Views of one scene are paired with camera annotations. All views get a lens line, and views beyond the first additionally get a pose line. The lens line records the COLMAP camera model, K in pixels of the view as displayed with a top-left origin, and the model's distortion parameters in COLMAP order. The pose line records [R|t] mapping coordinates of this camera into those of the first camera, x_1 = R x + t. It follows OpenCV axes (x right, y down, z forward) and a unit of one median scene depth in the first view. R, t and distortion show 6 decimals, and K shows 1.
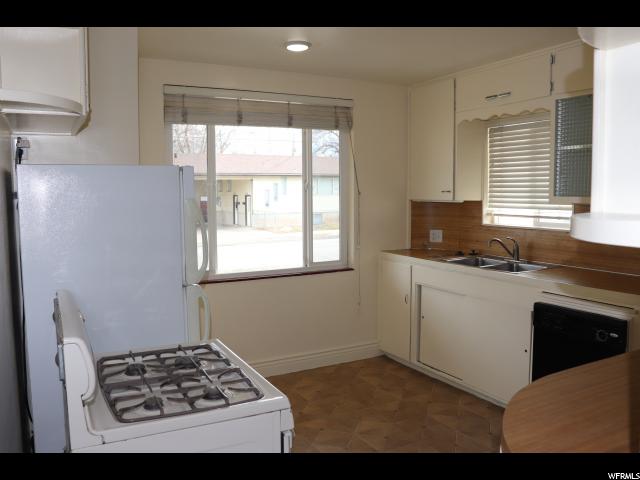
lens RADIAL K [[540.4, 0, 320.0], [0, 540.4, 240.0], [0, 0, 1]] dist [-0.097518, 0.015525]
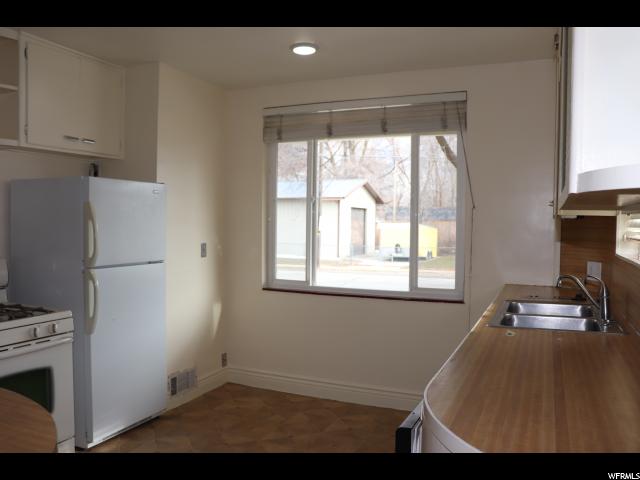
lens RADIAL K [[540.4, 0, 320.0], [0, 540.4, 240.0], [0, 0, 1]] dist [-0.097518, 0.015525]
pose [[0.607770, 0.042749, -0.792961, 0.586506], [-0.080322, 0.996738, -0.007828, -0.015263], [0.790040, 0.068450, 0.609222, 0.367007]]
